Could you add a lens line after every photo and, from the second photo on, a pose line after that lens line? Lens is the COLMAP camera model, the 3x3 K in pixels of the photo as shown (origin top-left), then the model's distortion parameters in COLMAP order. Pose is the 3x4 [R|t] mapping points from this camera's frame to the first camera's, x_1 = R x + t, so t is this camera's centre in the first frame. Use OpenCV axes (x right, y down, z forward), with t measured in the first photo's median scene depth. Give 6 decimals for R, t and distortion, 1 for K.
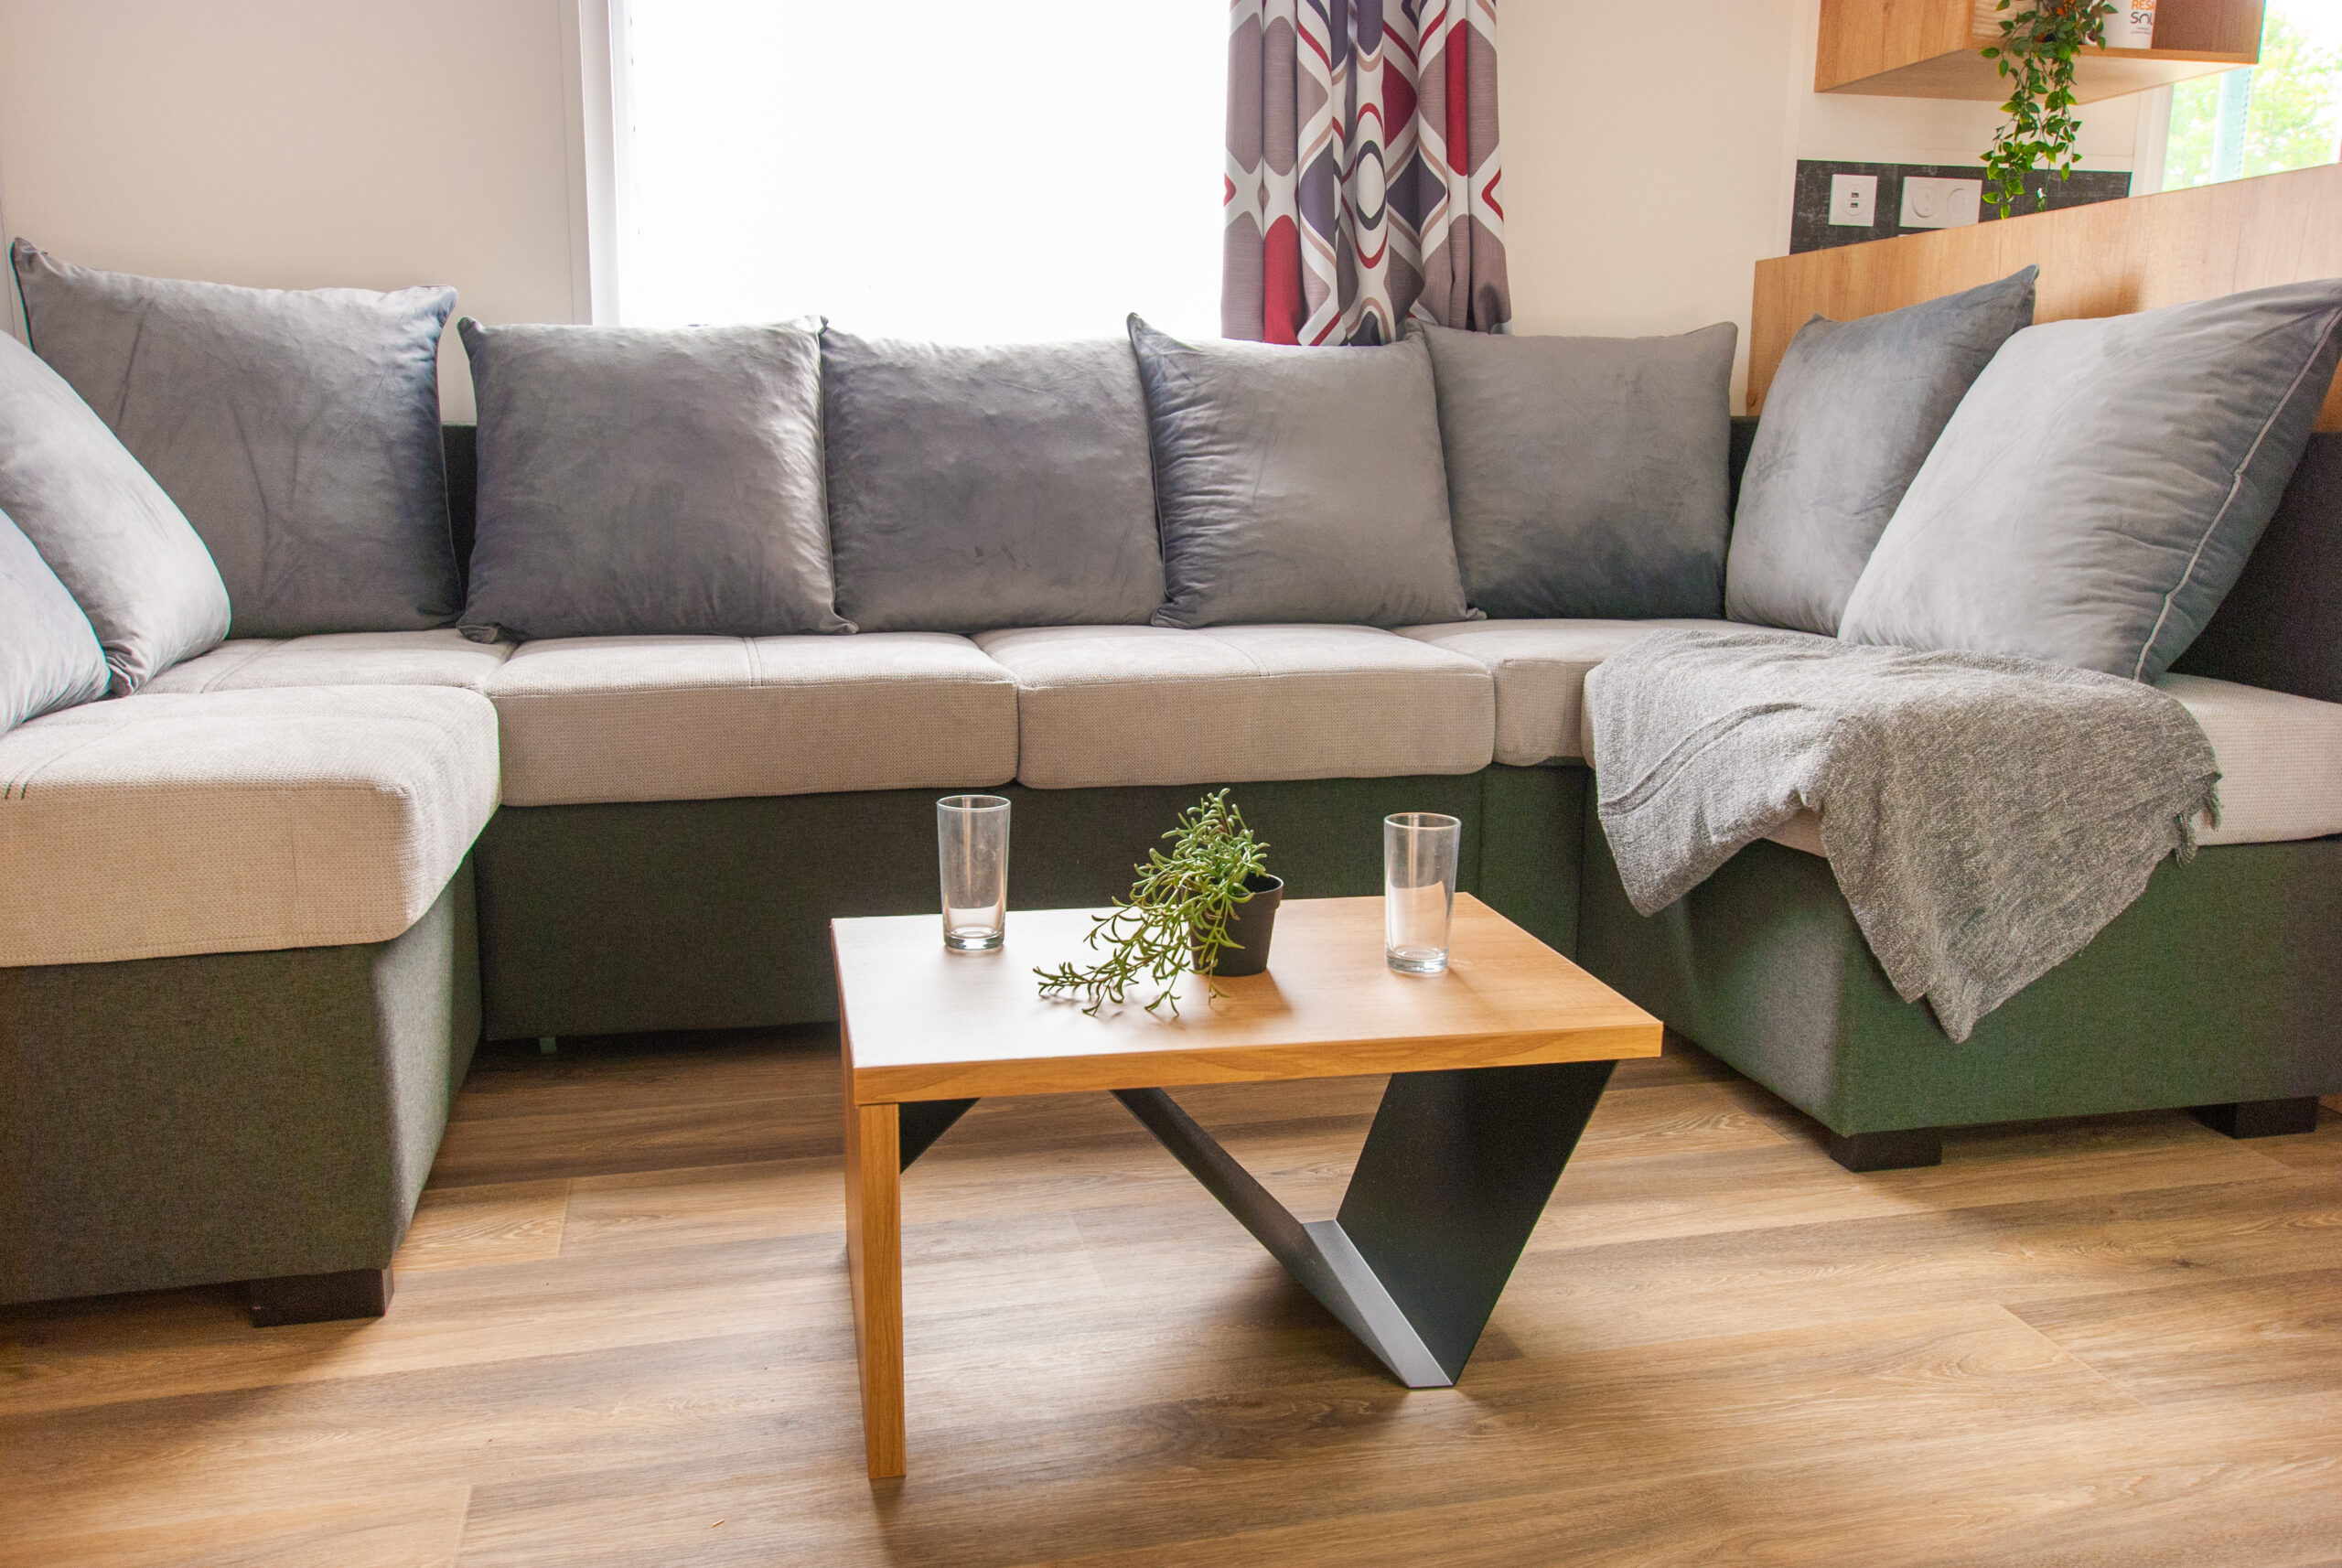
lens RADIAL K [[1889.2, 0, 1166.7], [0, 1889.2, 799.2], [0, 0, 1]] dist [-0.008681, 0.031413]
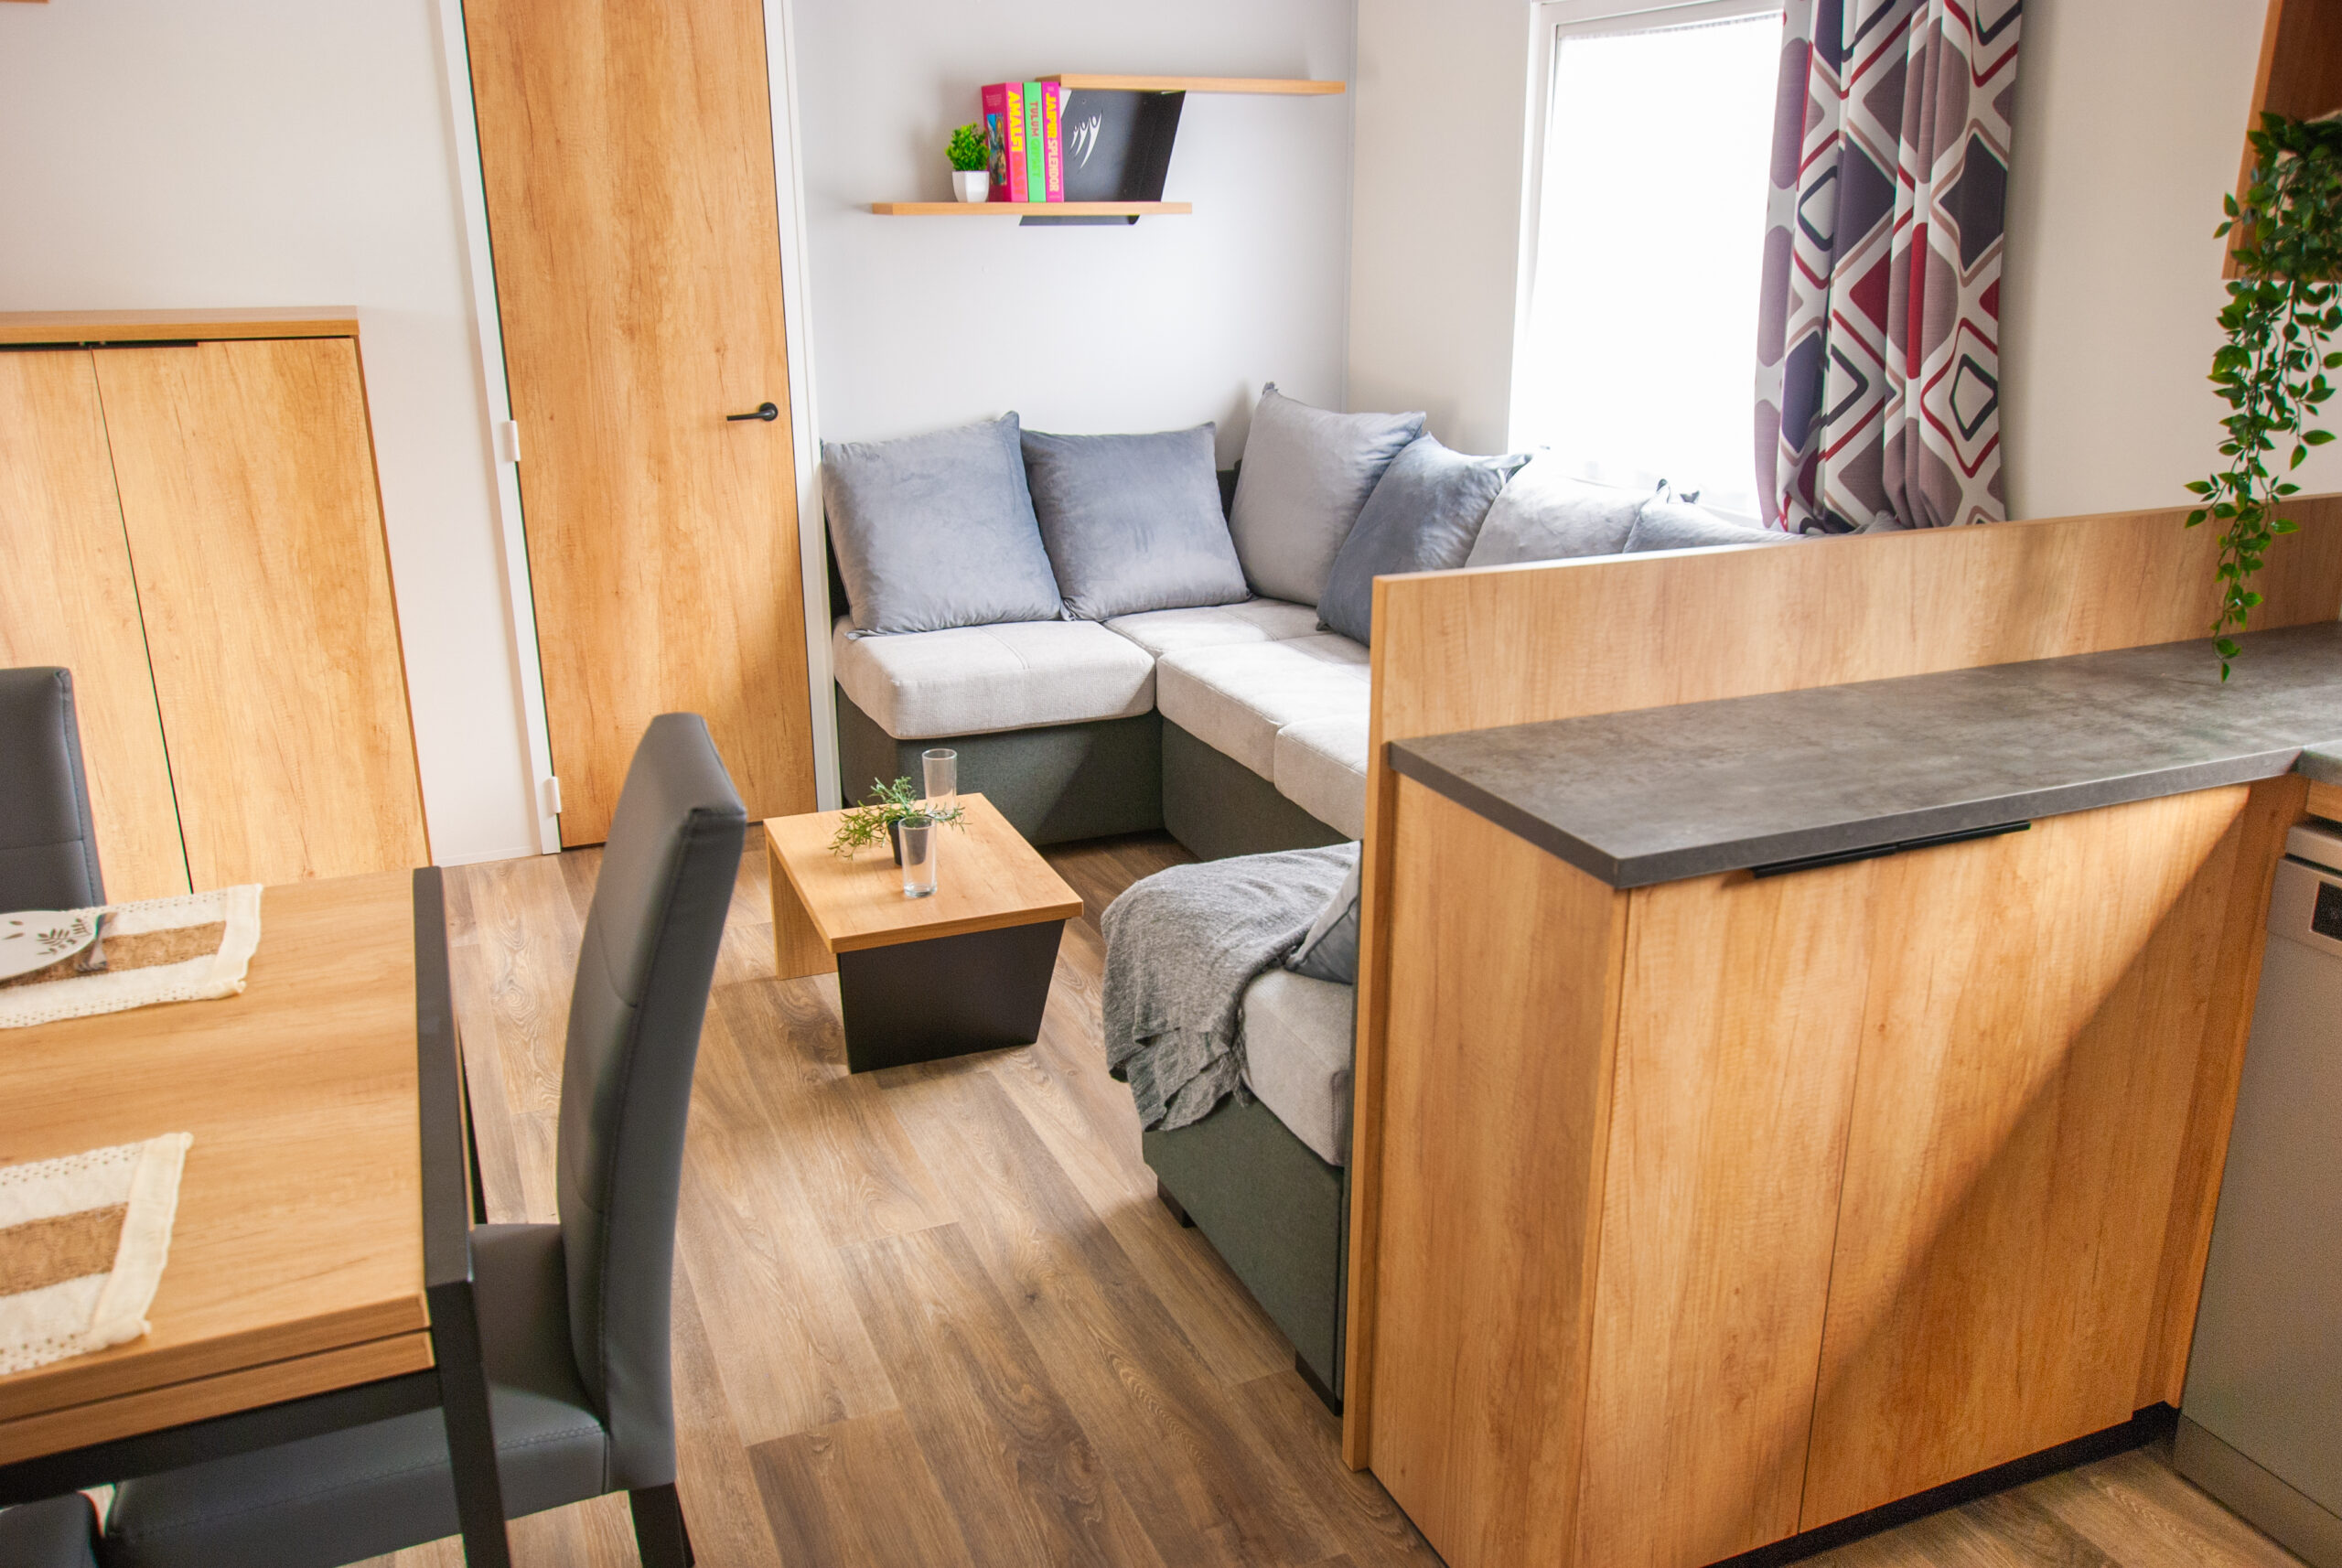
lens RADIAL K [[1813.2, 0, 1187.1], [0, 1813.2, 771.6], [0, 0, 1]] dist [-0.001533, 0.000373]
pose [[0.172809, 0.288080, -0.941885, 1.206008], [-0.182438, 0.949086, 0.256810, -0.356901], [0.967912, 0.127457, 0.216568, 0.520537]]
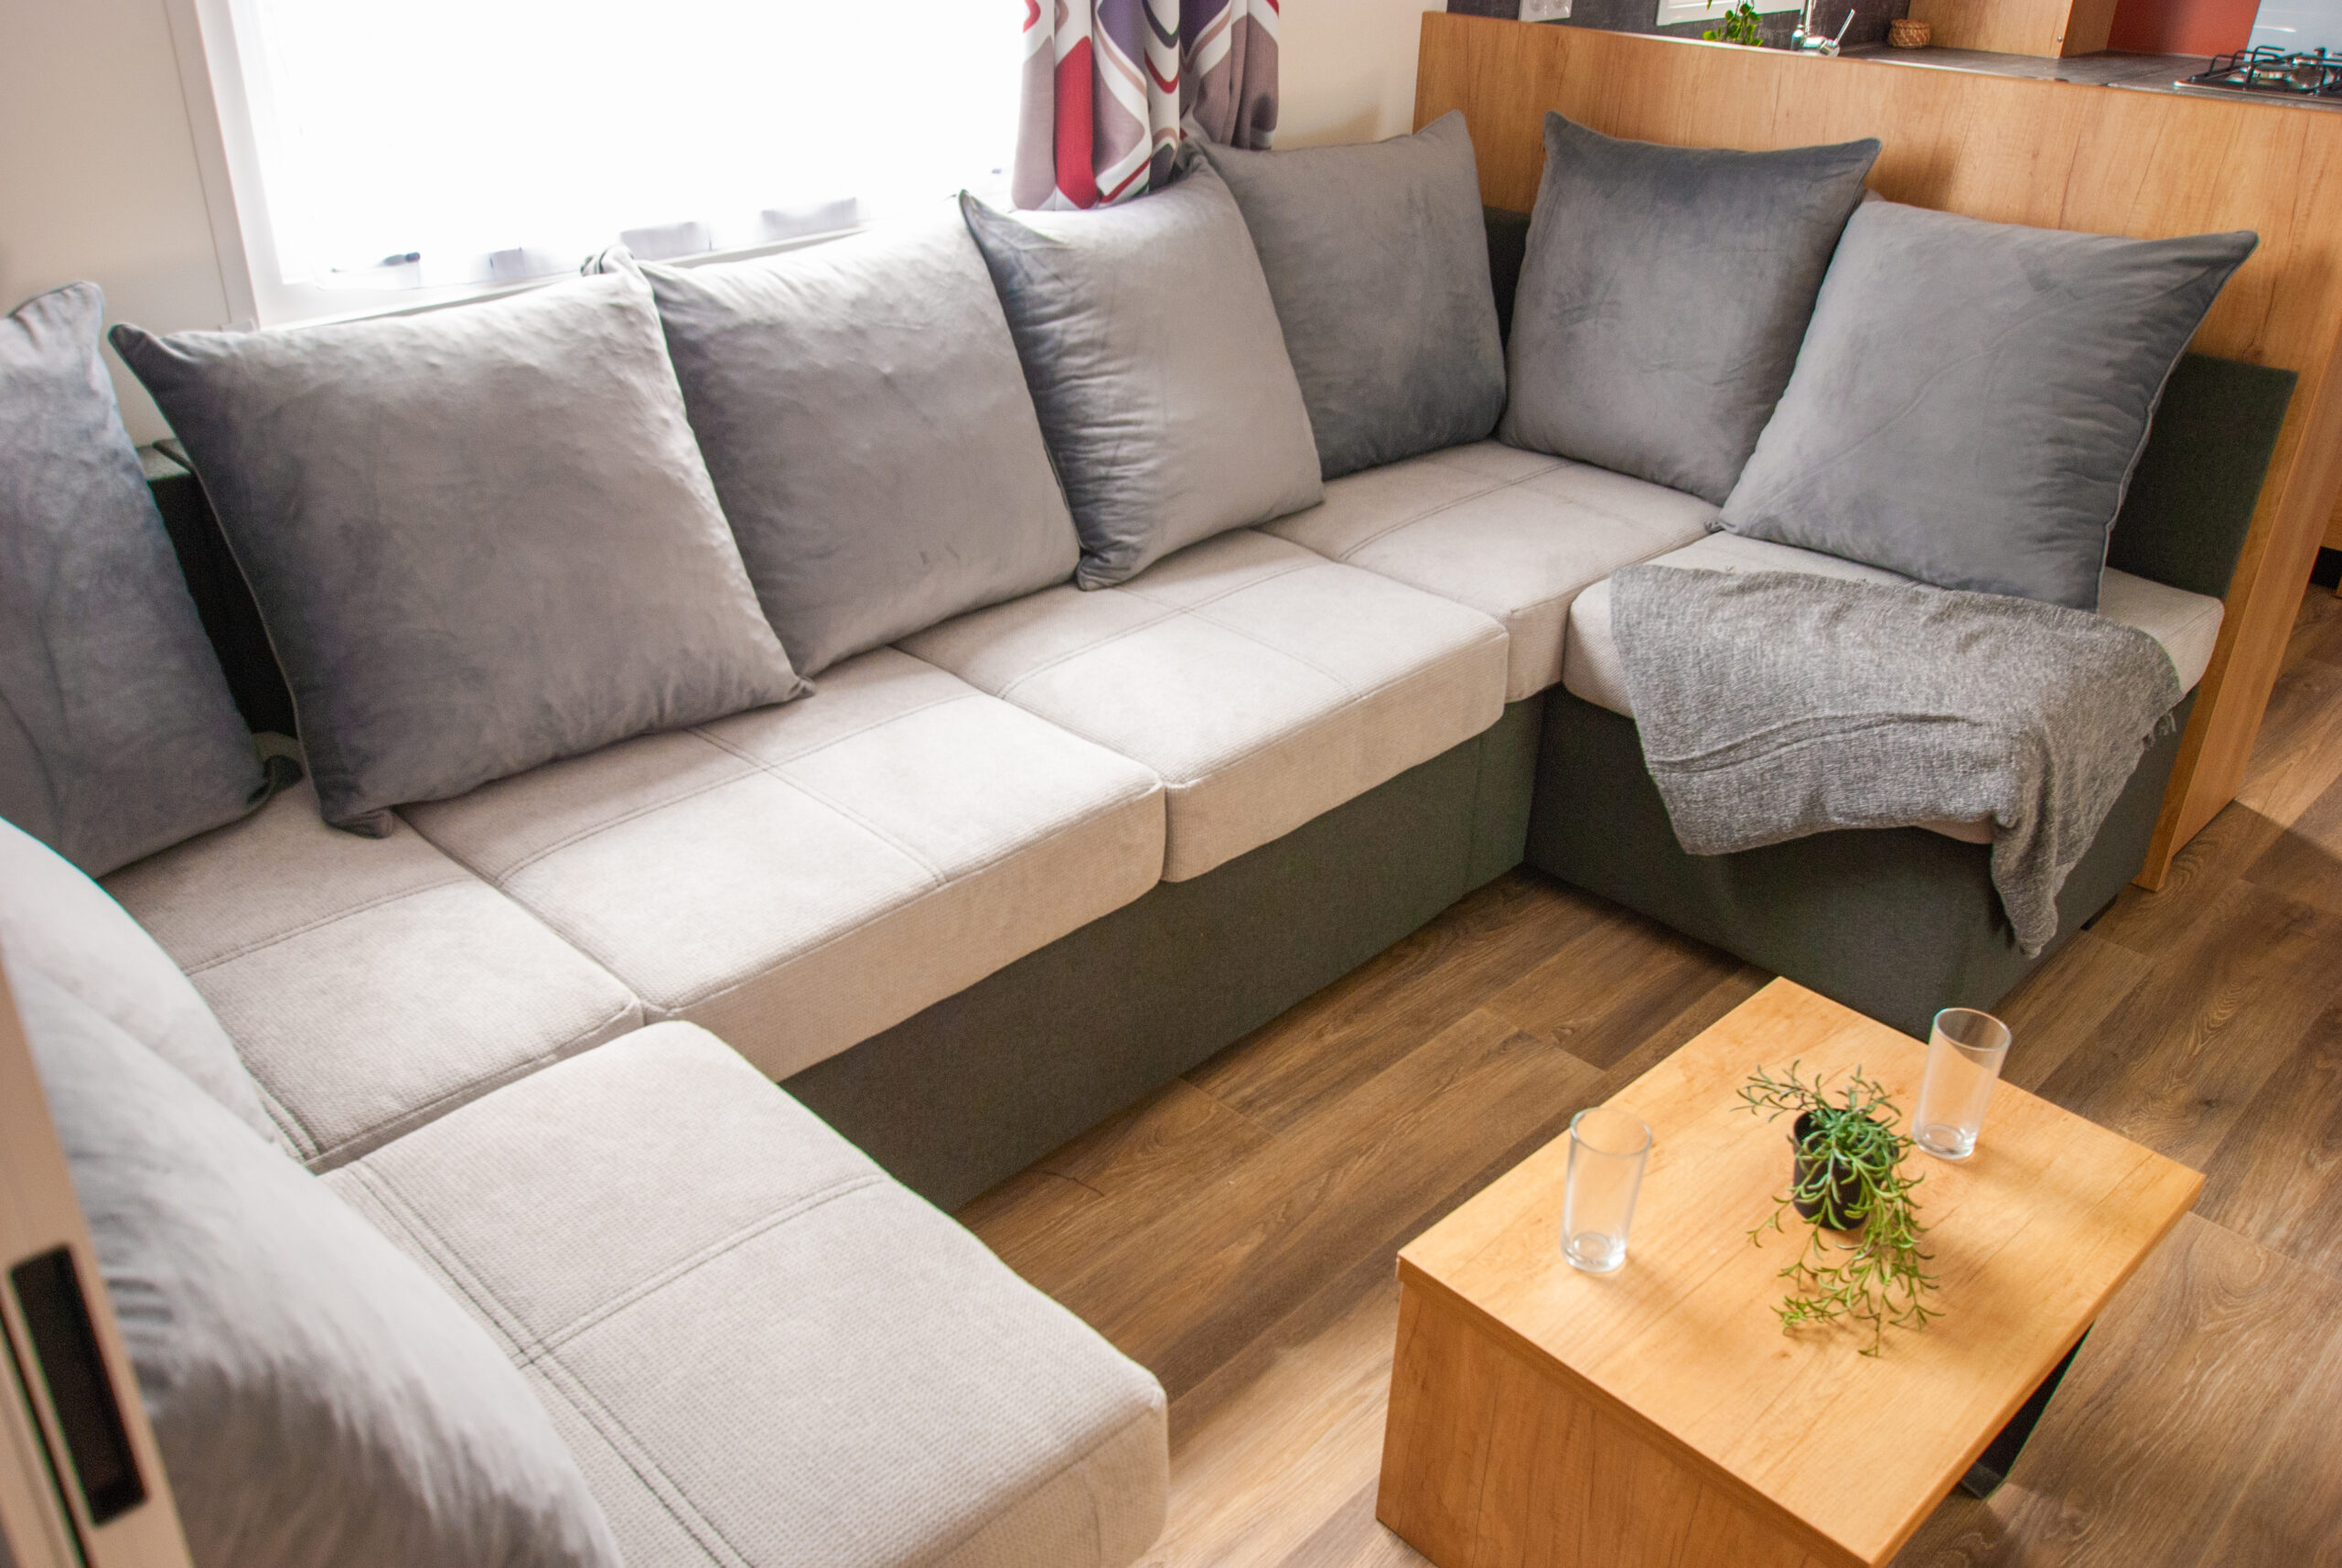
lens RADIAL K [[1889.2, 0, 1165.8], [0, 1889.2, 799.9], [0, 0, 1]] dist [-0.008681, 0.031413]
pose [[0.847538, -0.240670, 0.473030, -0.433378], [0.082598, 0.940227, 0.330380, -0.300390], [-0.524268, -0.240939, 0.816757, 0.249462]]
